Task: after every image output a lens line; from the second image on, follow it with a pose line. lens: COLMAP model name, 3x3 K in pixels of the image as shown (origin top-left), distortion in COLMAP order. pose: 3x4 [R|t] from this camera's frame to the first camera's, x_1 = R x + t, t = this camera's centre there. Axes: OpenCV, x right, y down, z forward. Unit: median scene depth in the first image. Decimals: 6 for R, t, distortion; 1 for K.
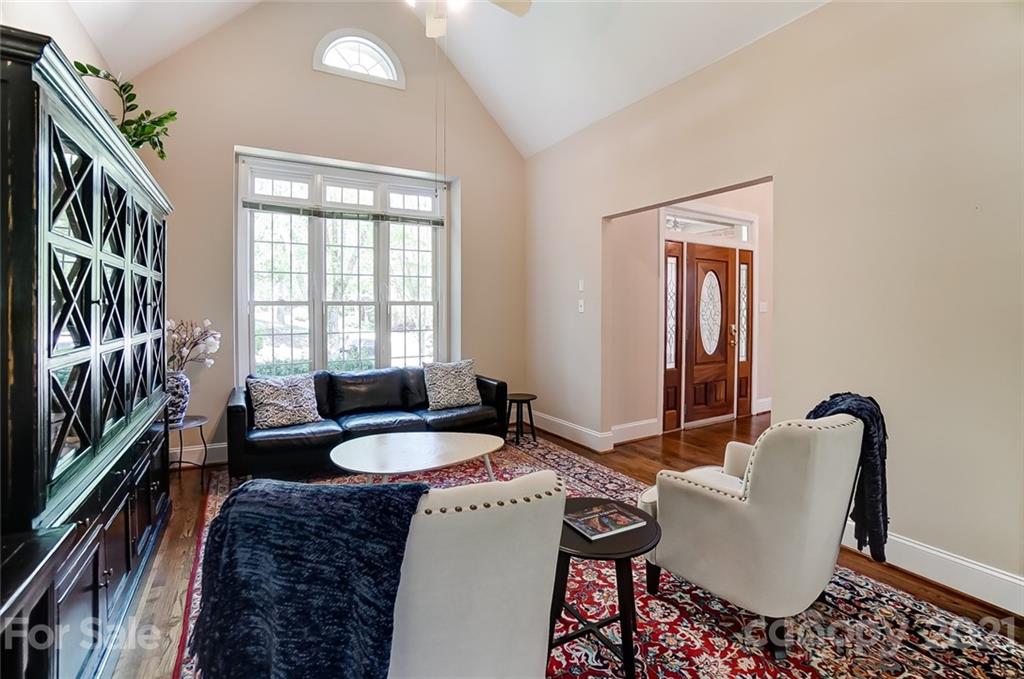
lens RADIAL K [[457.5, 0, 505.8], [0, 457.5, 311.9], [0, 0, 1]] dist [-0.052817, 0.015596]
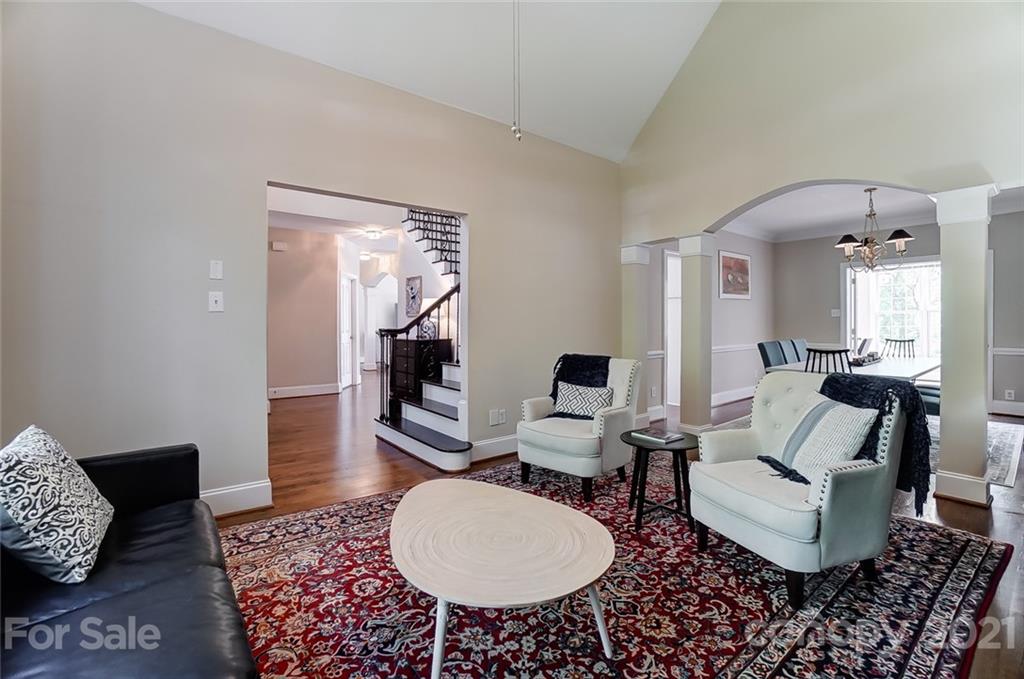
lens RADIAL K [[457.5, 0, 496.7], [0, 457.5, 332.8], [0, 0, 1]] dist [-0.052817, 0.015596]
pose [[-0.138728, -0.017031, 0.990184, -0.475864], [0.009999, 0.999777, 0.018597, 0.022474], [-0.990280, 0.012481, -0.138527, 0.649694]]
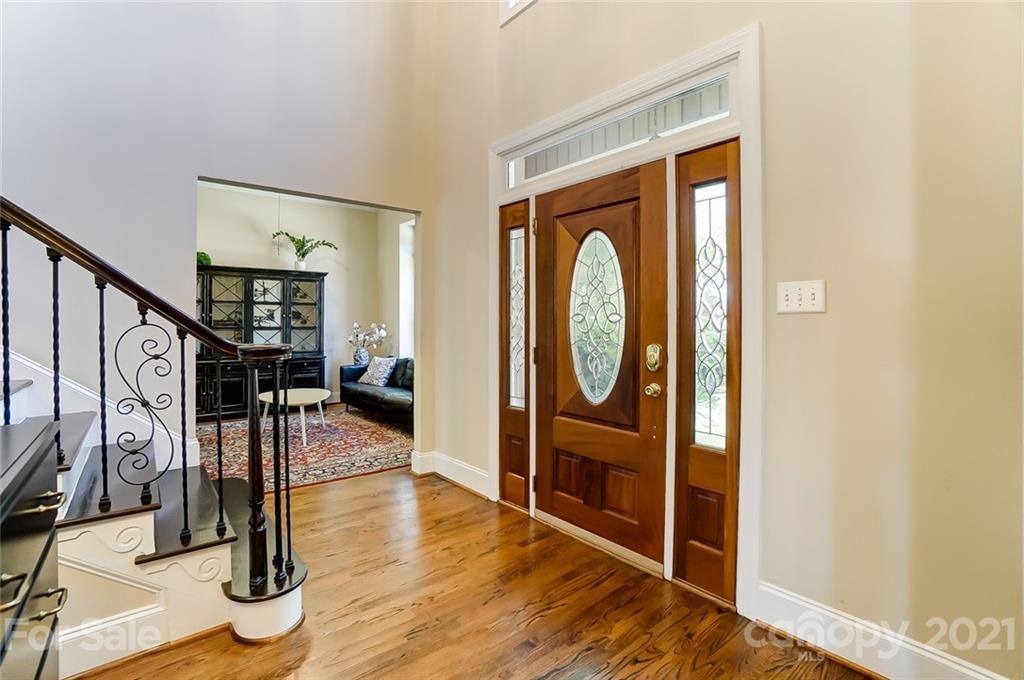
lens RADIAL K [[457.5, 0, 492.2], [0, 457.5, 324.3], [0, 0, 1]] dist [-0.052817, 0.015596]
pose [[0.158344, 0.003559, -0.987378, 1.001988], [-0.003830, 0.999988, 0.002990, 0.009014], [0.987377, 0.003308, 0.158356, 0.890217]]
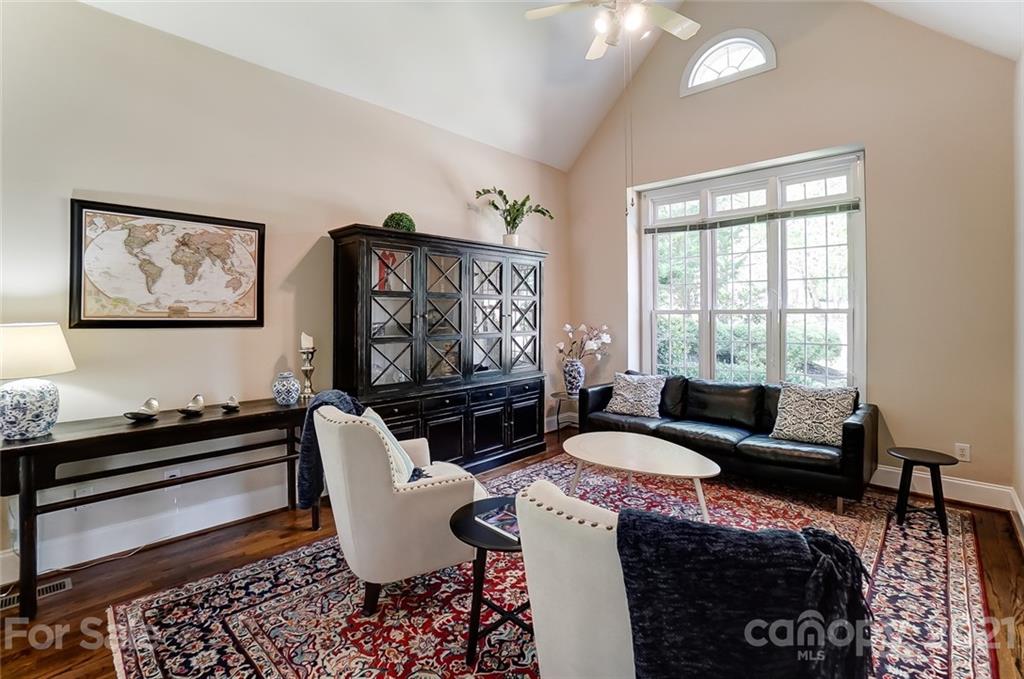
lens RADIAL K [[457.5, 0, 499.6], [0, 457.5, 316.6], [0, 0, 1]] dist [-0.052817, 0.015596]
pose [[0.279108, 0.001638, -0.960258, 0.445378], [-0.006521, 0.999979, -0.000190, -0.005814], [0.960237, 0.006315, 0.279113, 0.244108]]
